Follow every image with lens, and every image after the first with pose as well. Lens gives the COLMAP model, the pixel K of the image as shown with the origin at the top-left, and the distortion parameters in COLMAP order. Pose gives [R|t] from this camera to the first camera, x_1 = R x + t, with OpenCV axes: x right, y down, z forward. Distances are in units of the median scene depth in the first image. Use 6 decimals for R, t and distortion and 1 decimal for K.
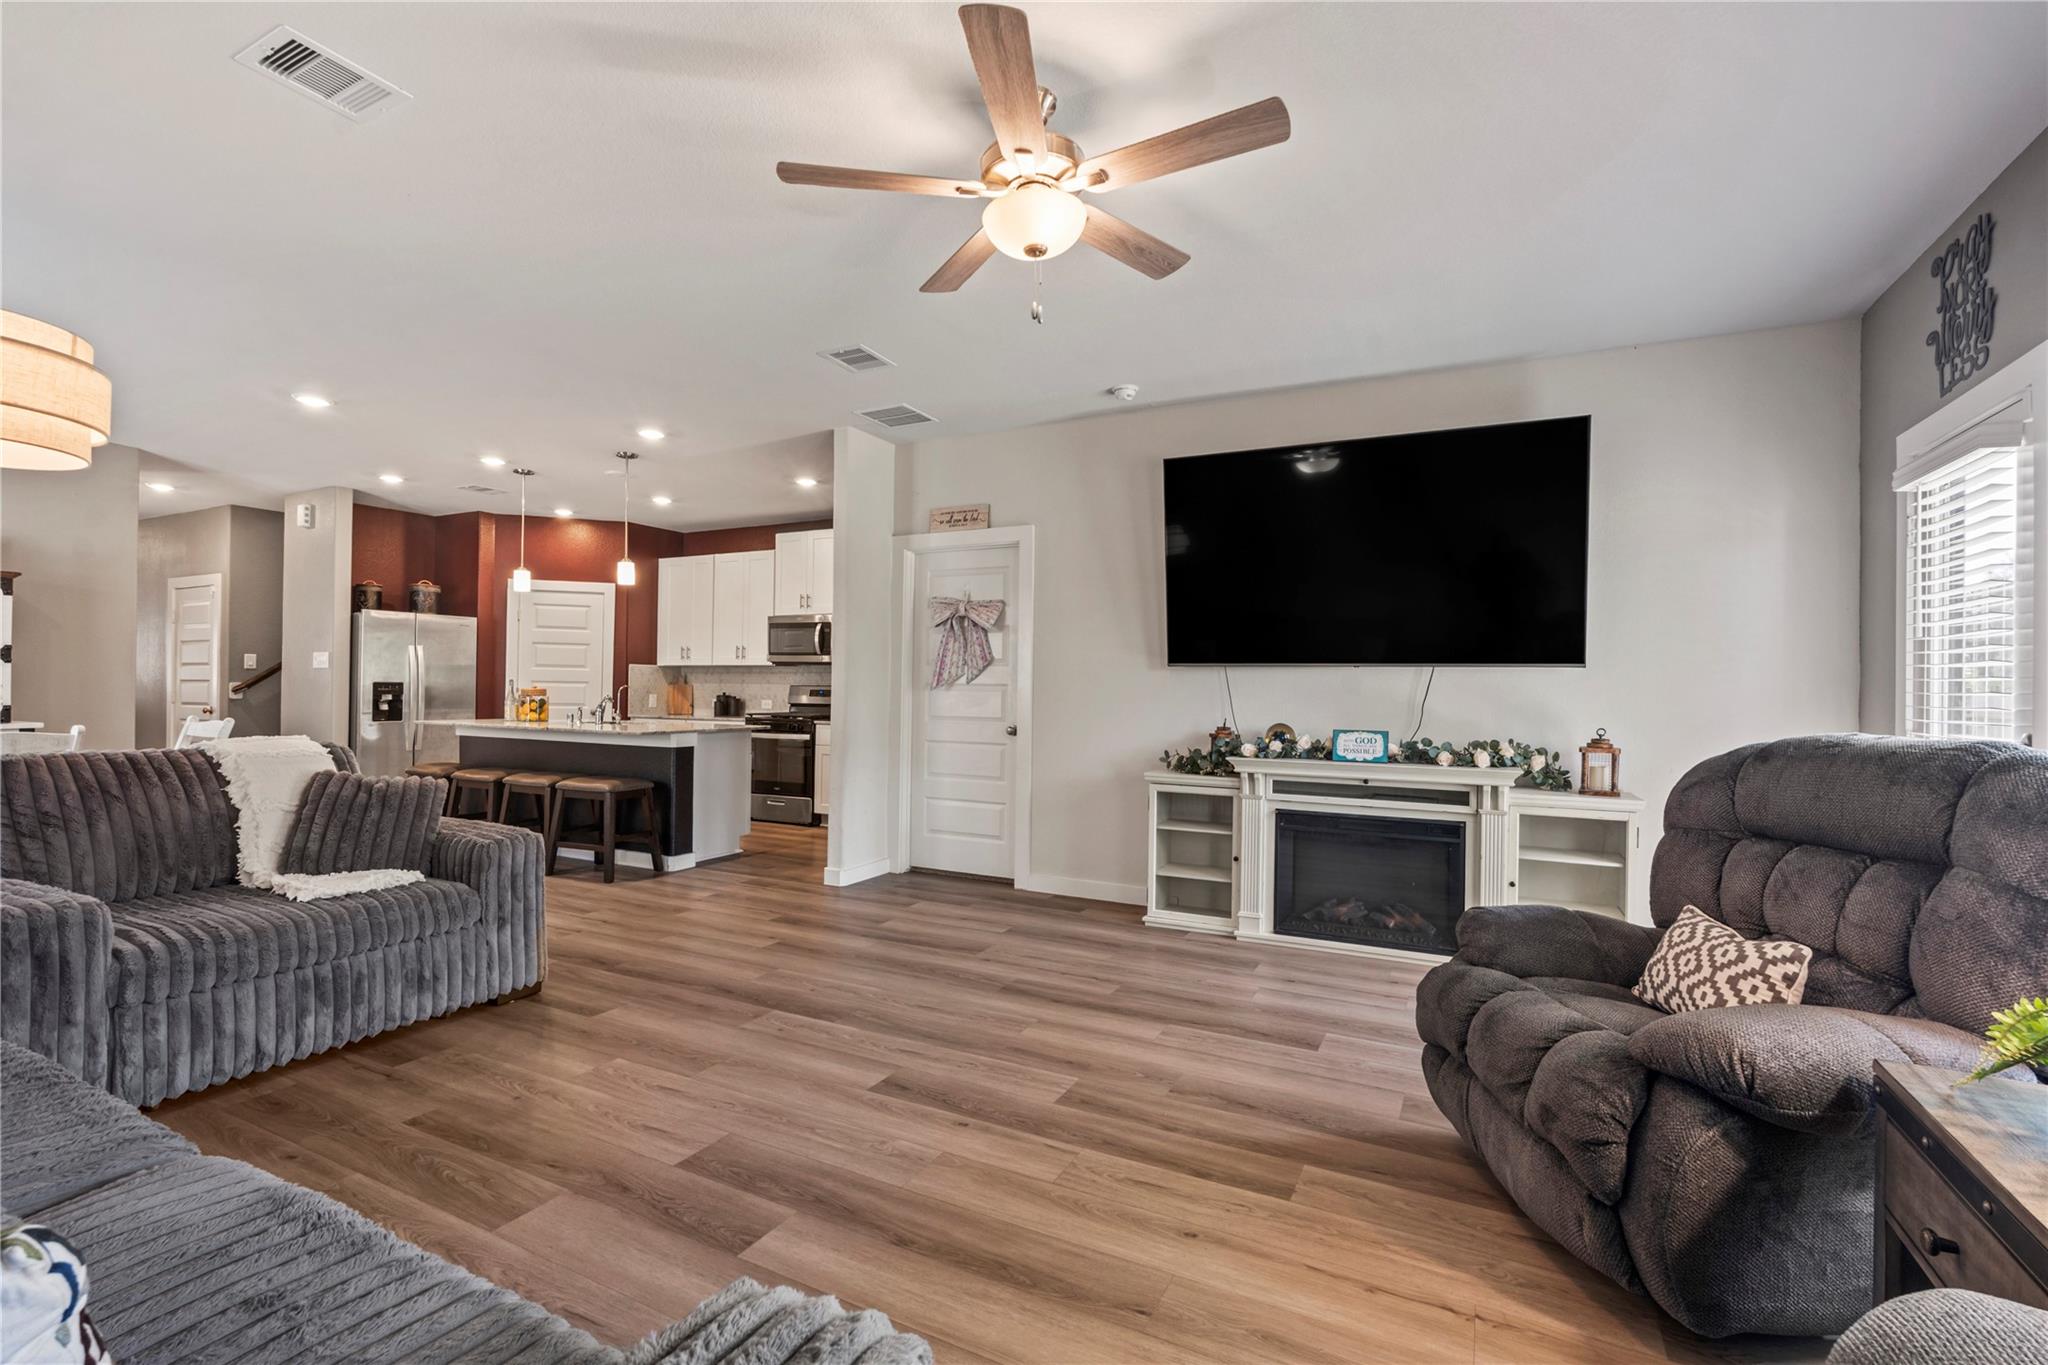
lens RADIAL K [[922.7, 0, 1029.3], [0, 922.7, 659.3], [0, 0, 1]] dist [0.000868, 0.000319]
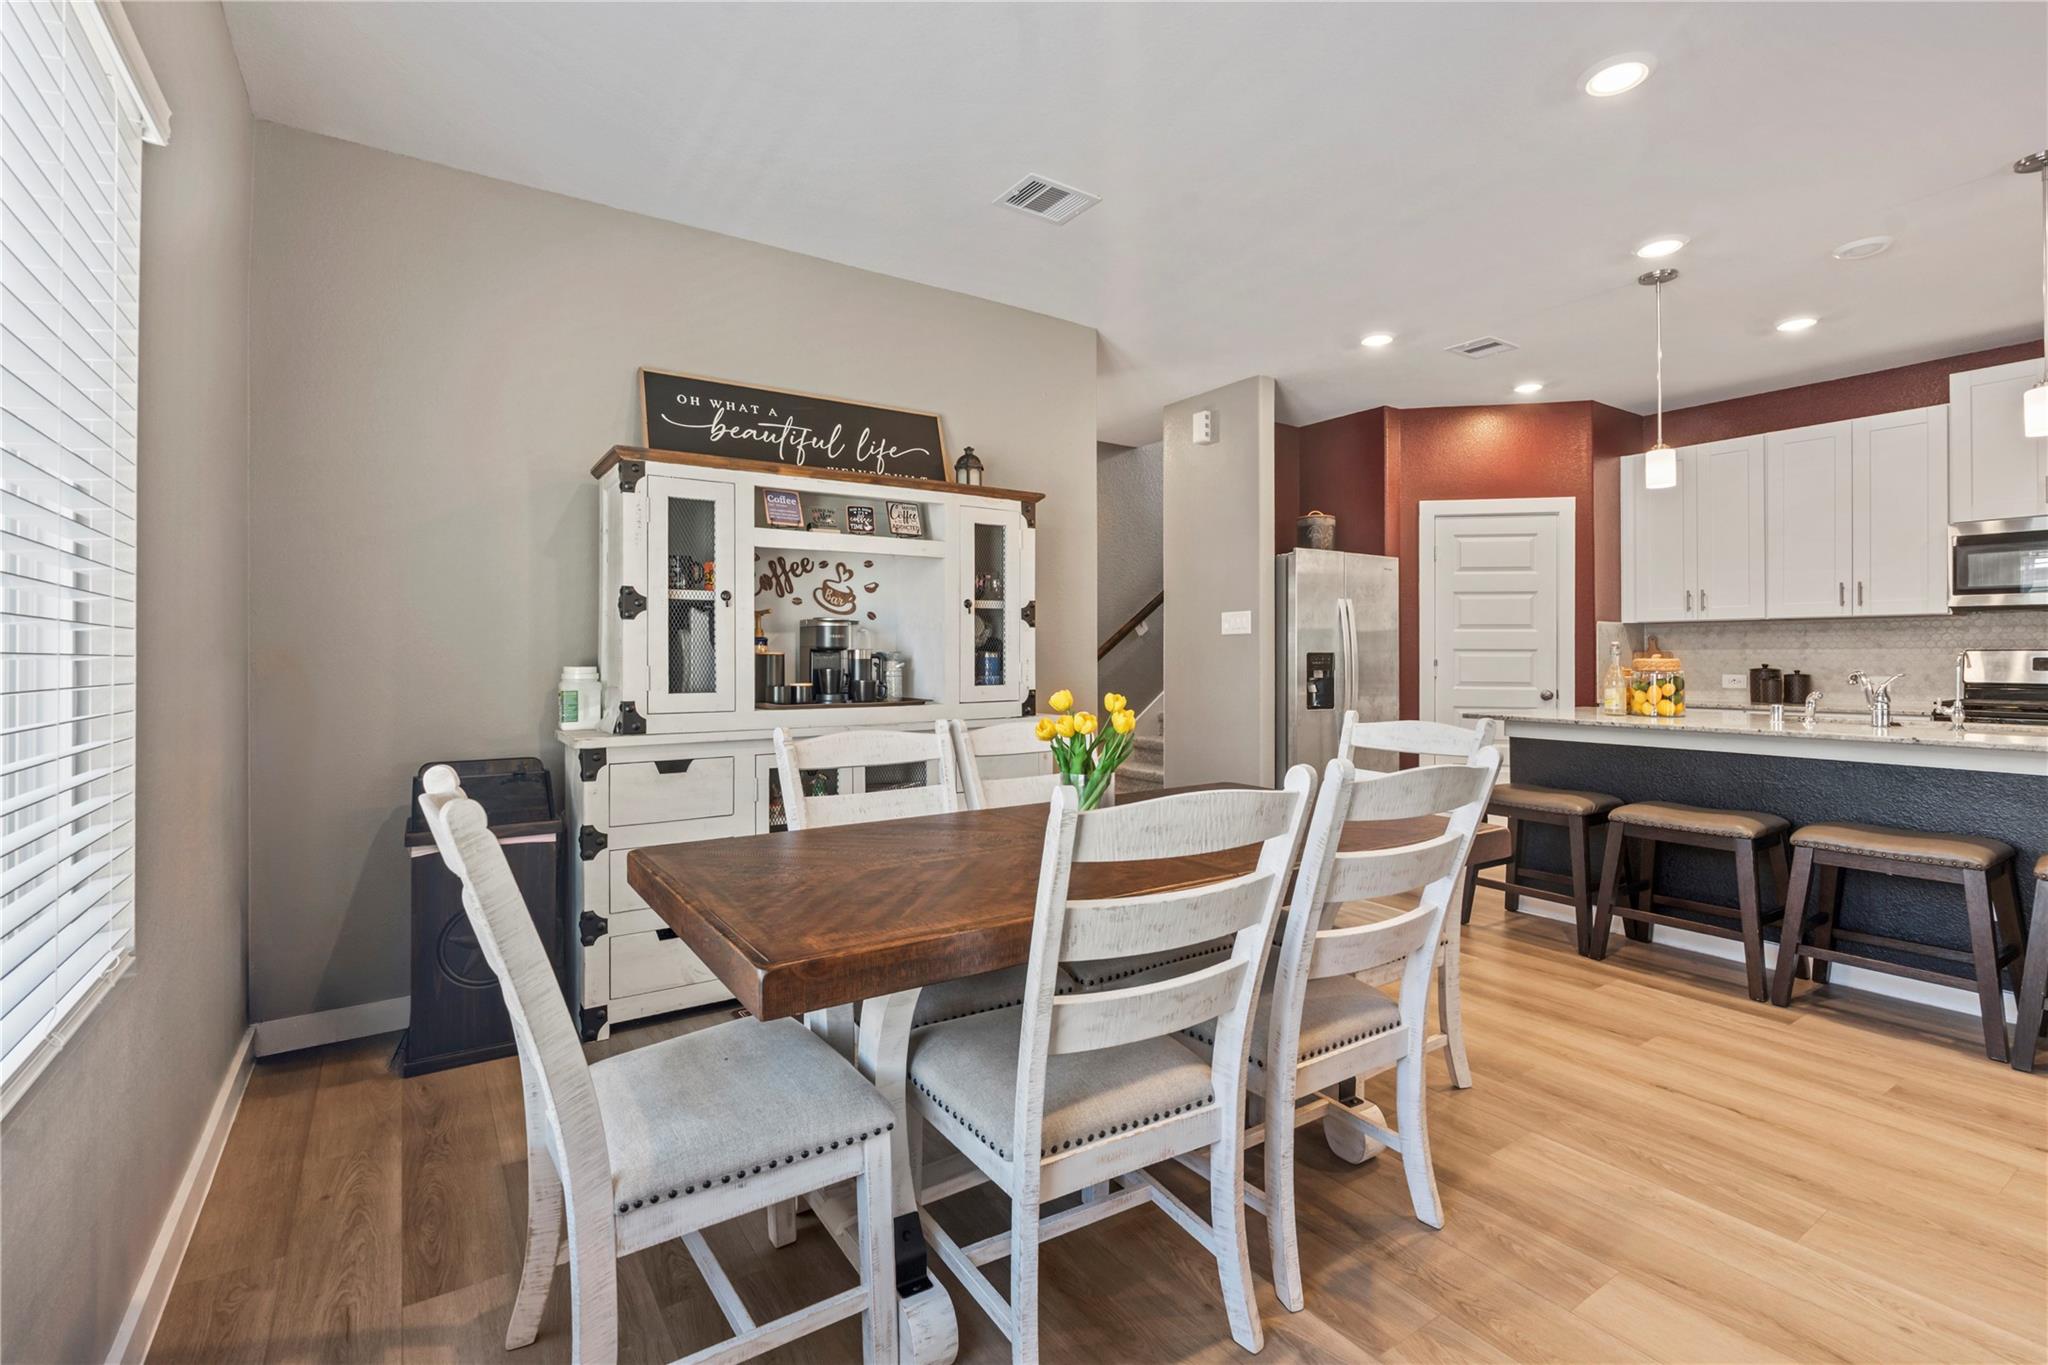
lens RADIAL K [[922.7, 0, 1029.3], [0, 922.7, 659.3], [0, 0, 1]] dist [0.000868, 0.000319]
pose [[0.880554, -0.009711, -0.473846, -0.759854], [0.023929, 0.999426, 0.023984, 0.011002], [0.473341, -0.032458, 0.880281, 0.379882]]
